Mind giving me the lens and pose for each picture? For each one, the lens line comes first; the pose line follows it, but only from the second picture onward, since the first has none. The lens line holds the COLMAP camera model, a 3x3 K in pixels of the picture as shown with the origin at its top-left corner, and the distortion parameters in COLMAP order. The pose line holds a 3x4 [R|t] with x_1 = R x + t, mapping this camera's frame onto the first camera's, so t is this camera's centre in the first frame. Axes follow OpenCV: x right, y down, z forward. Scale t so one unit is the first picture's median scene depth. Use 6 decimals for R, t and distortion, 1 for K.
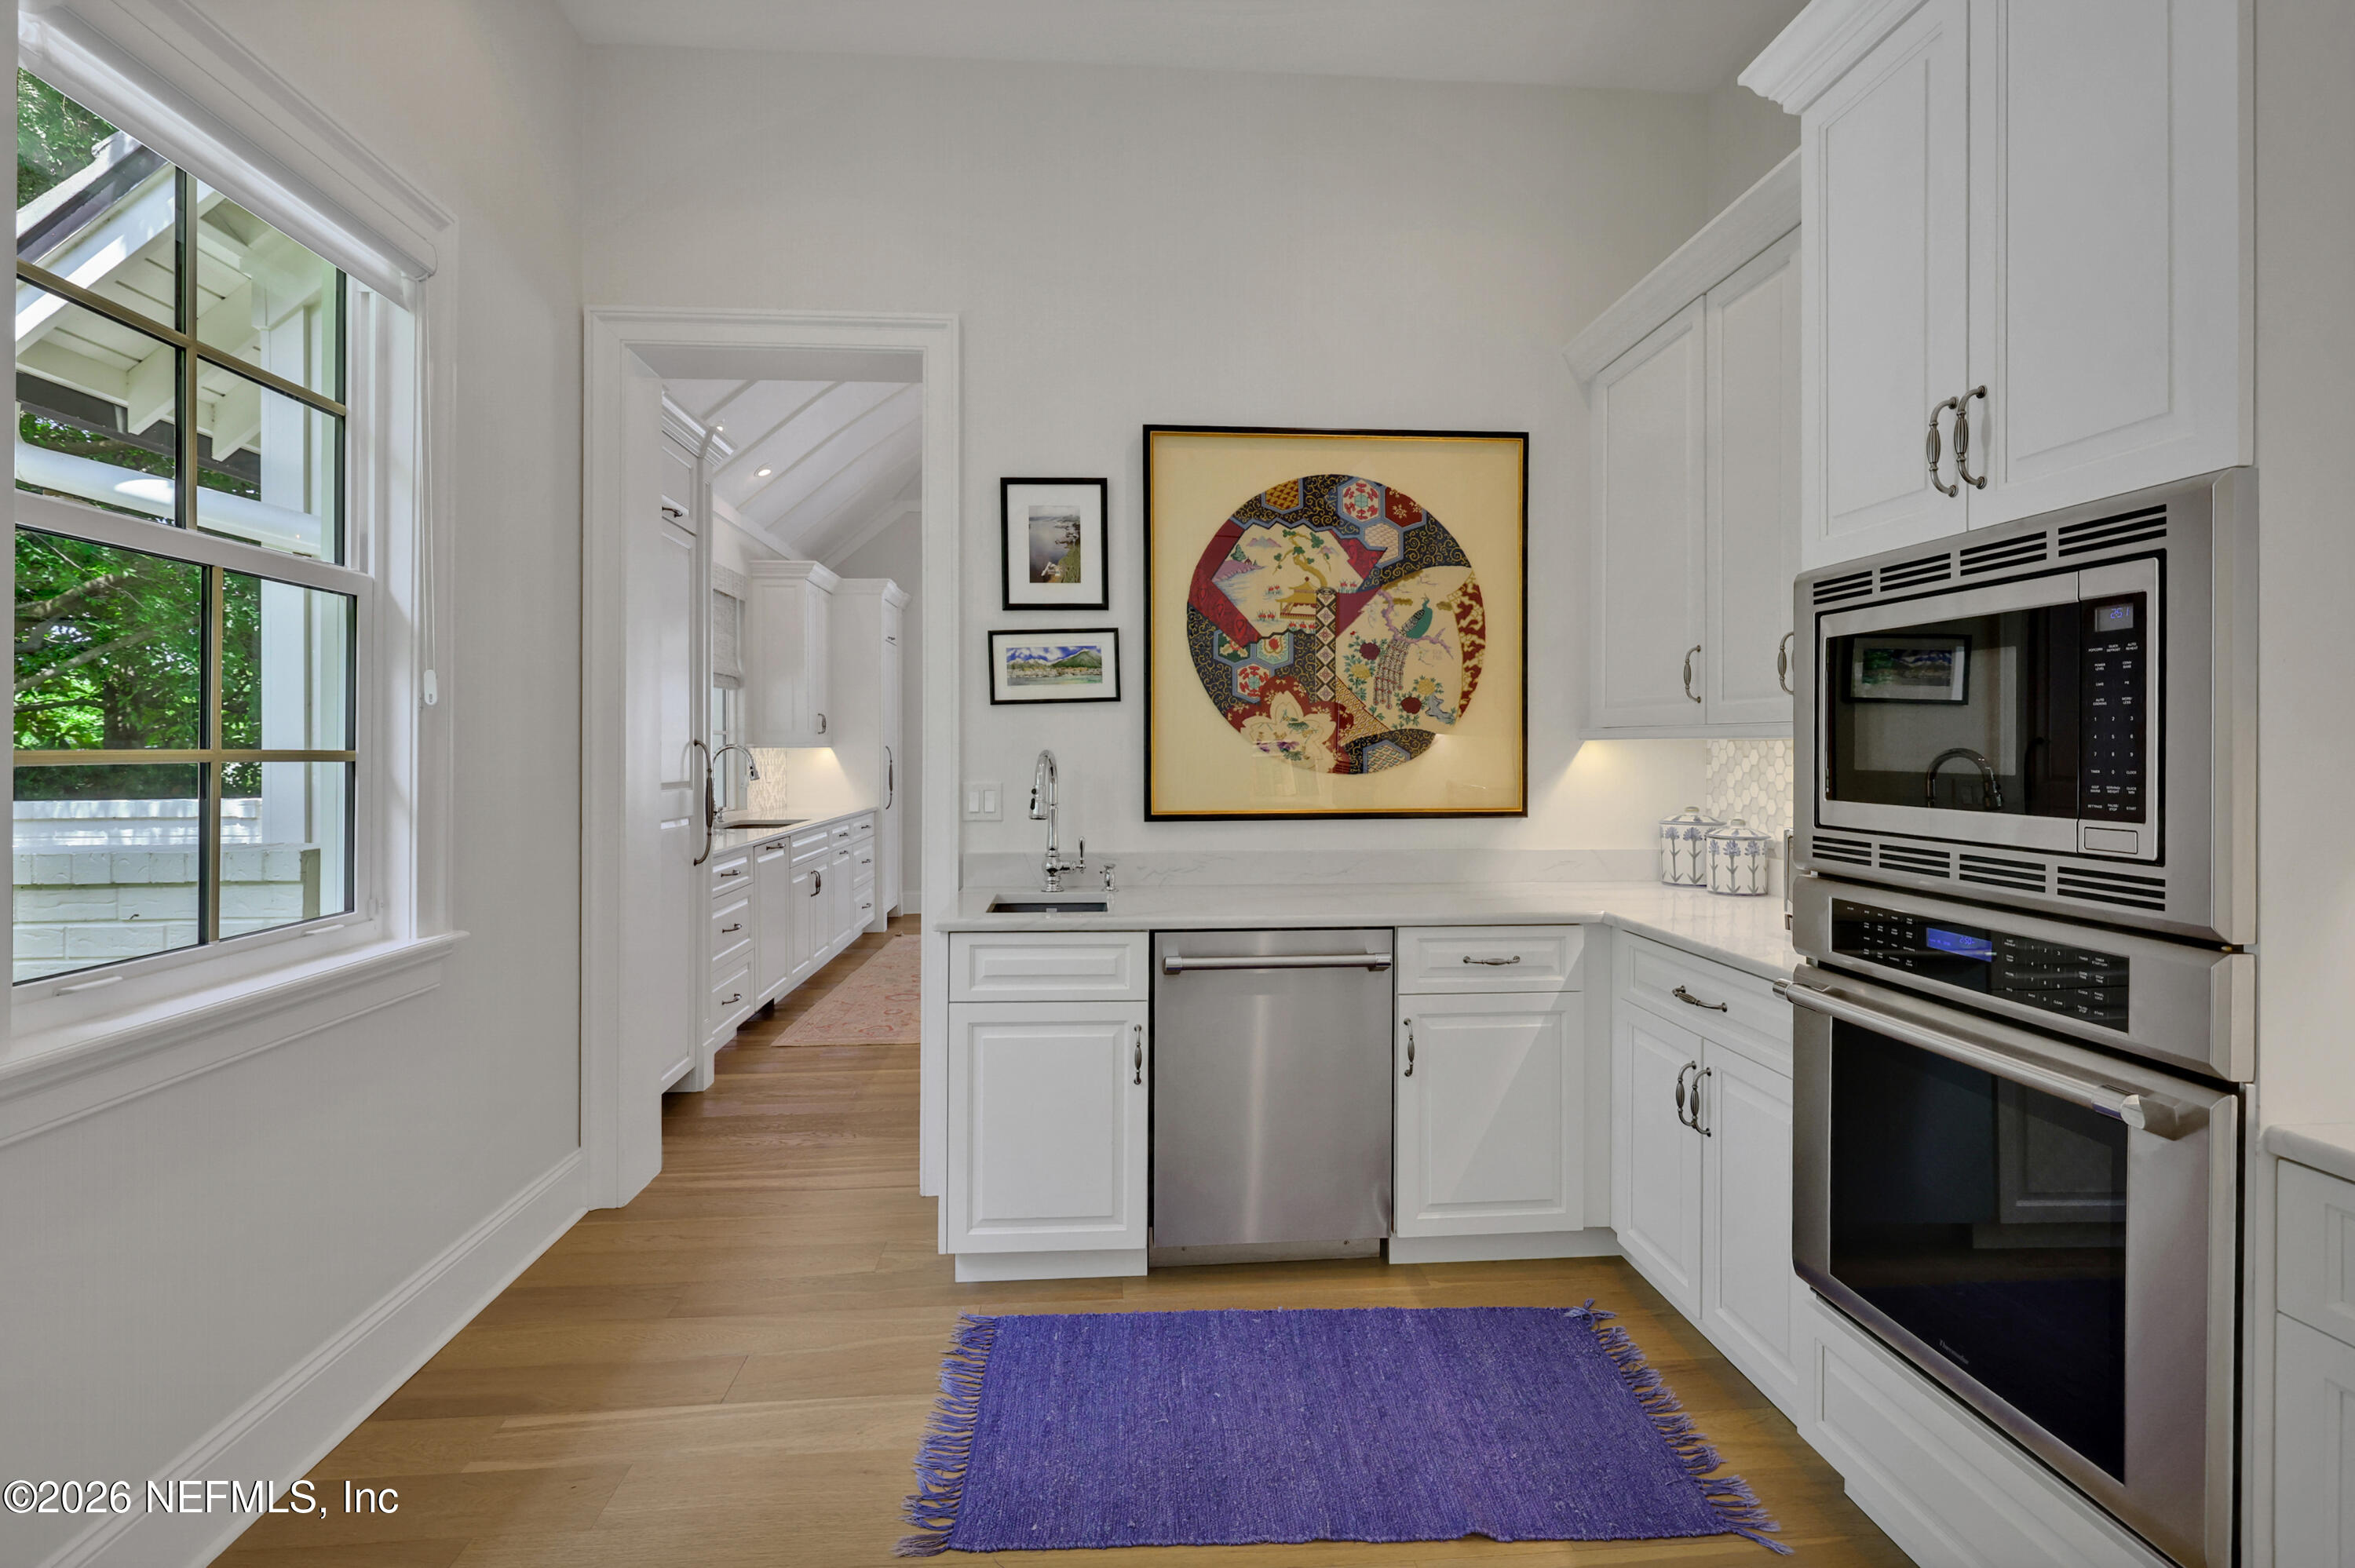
lens RADIAL K [[1060.9, 0, 1167.8], [0, 1060.9, 748.0], [0, 0, 1]] dist [-0.005089, 0.004982]
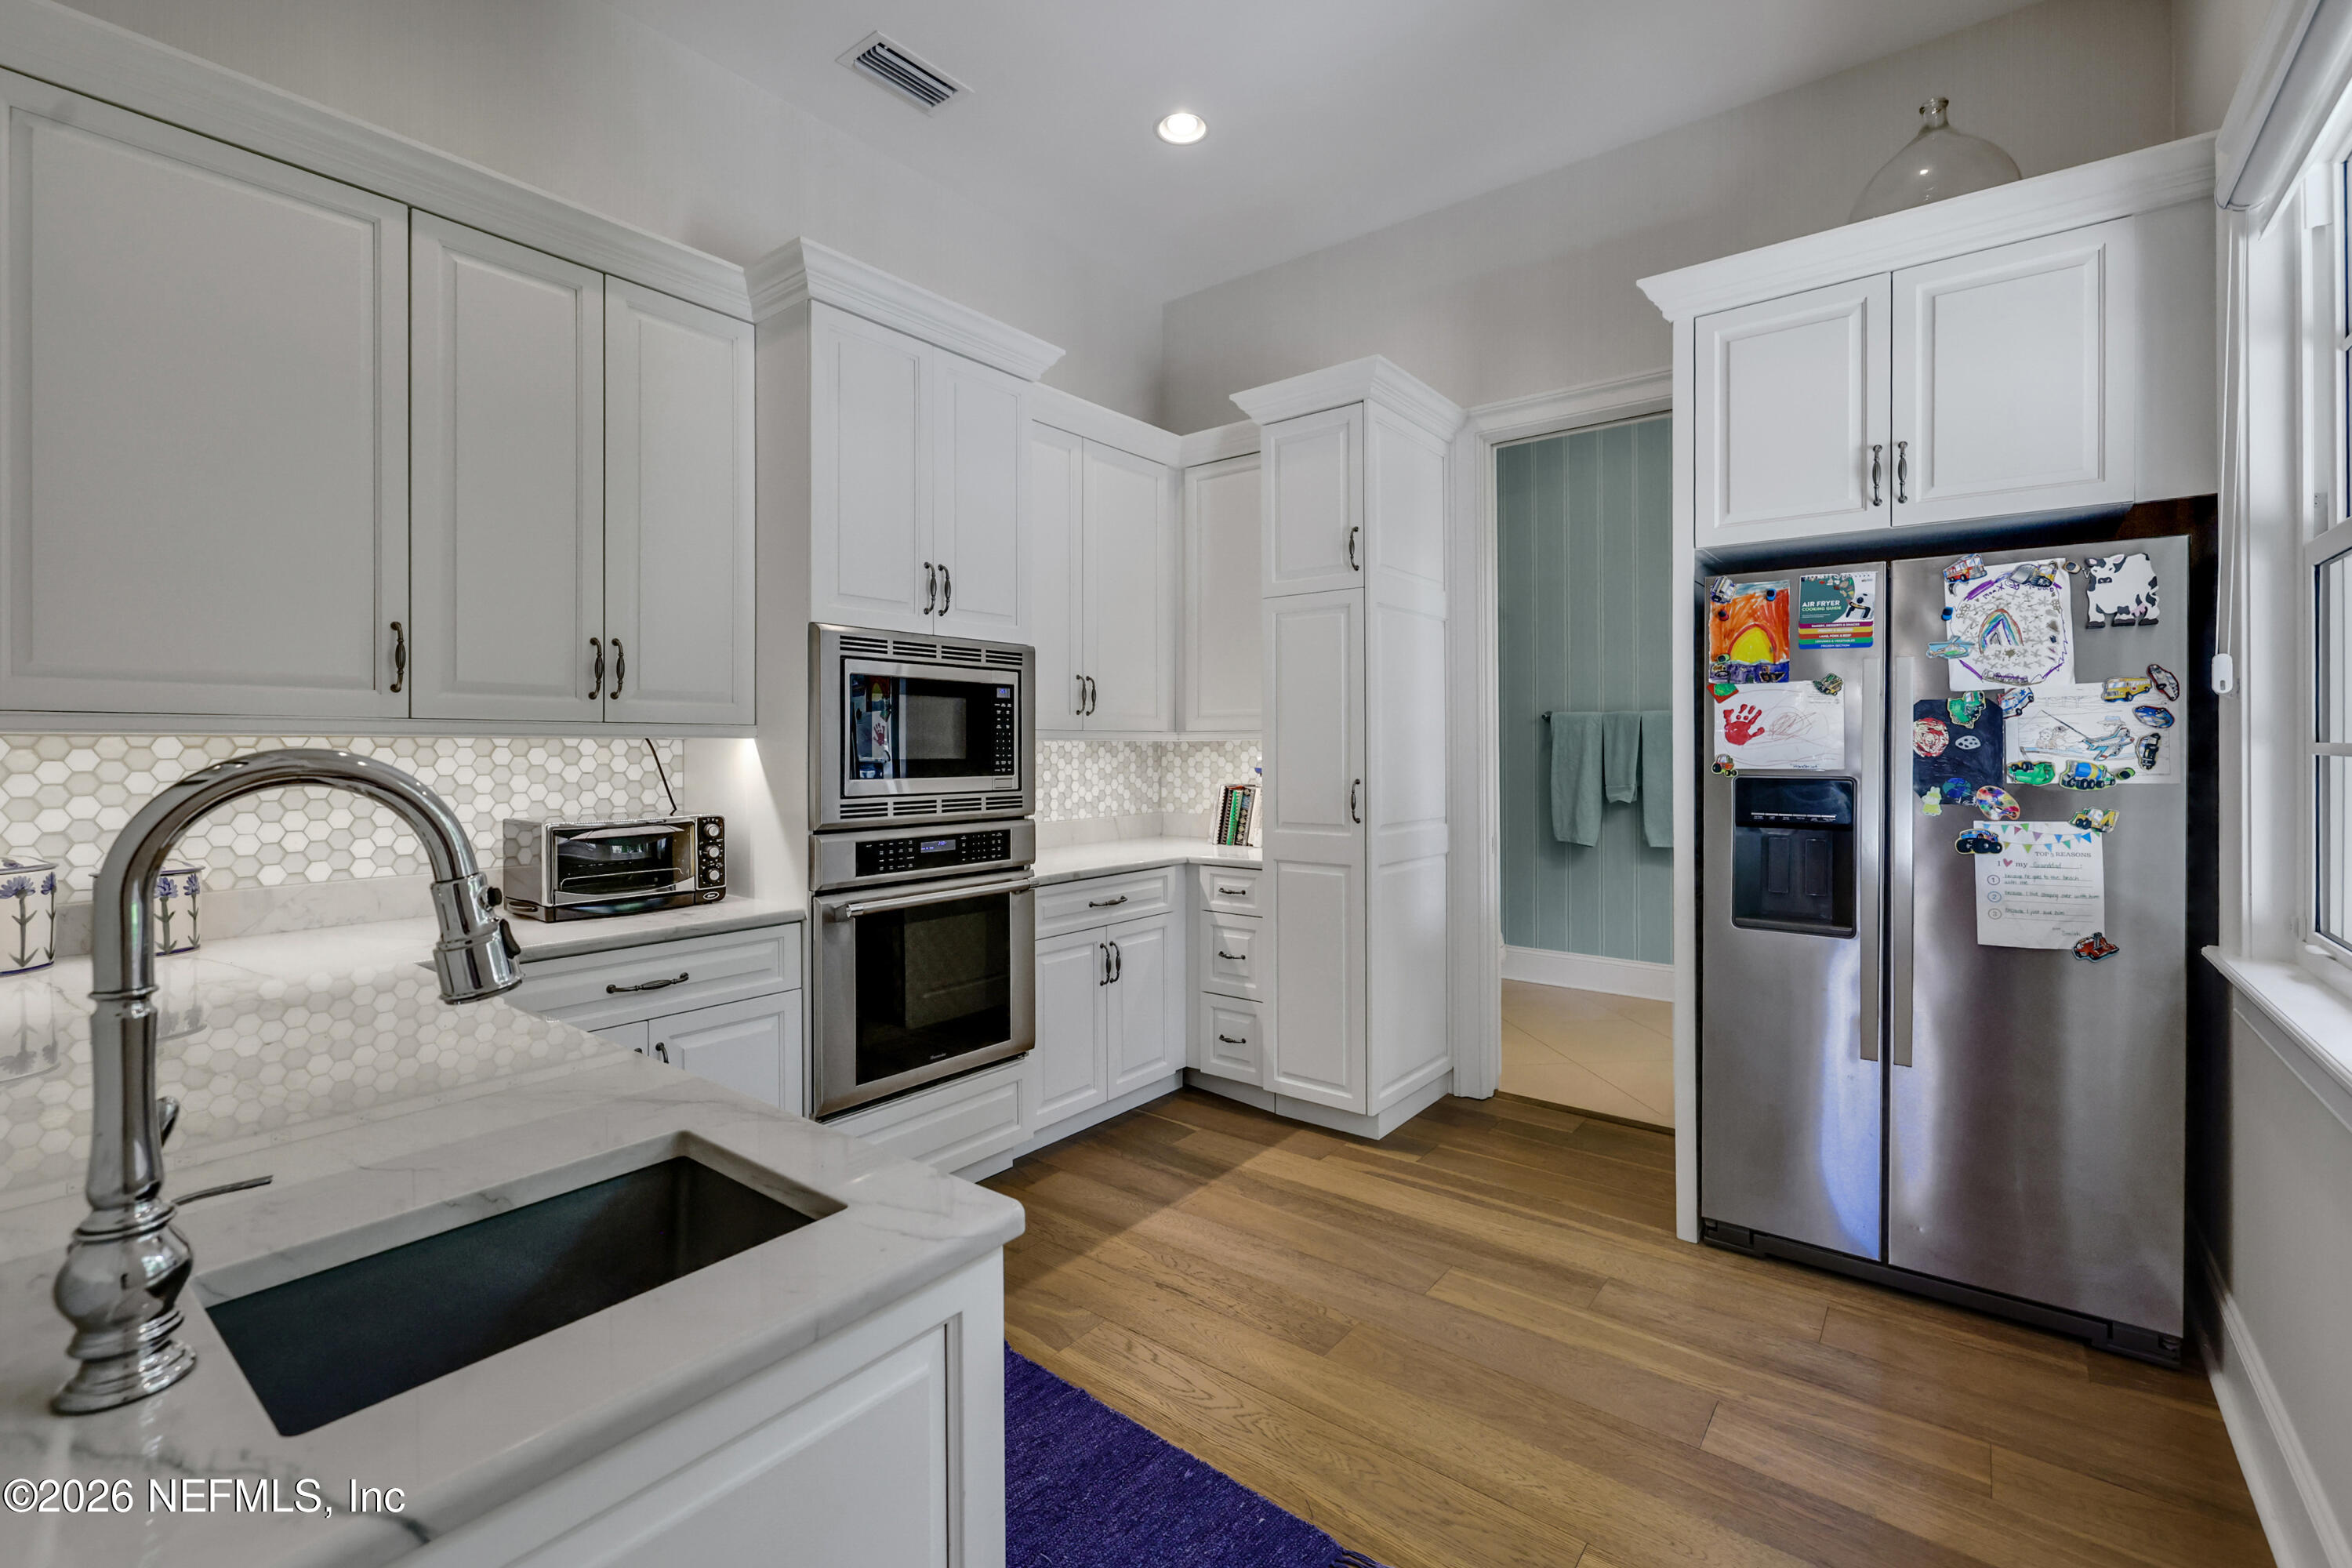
lens RADIAL K [[1021.8, 0, 1190.6], [0, 1021.8, 755.5], [0, 0, 1]] dist [0.009396, -0.001769]
pose [[-0.719878, -0.000122, 0.694101, -0.814213], [0.004576, 0.999977, 0.004921, 0.010069], [-0.694086, 0.006719, -0.719861, 1.842027]]
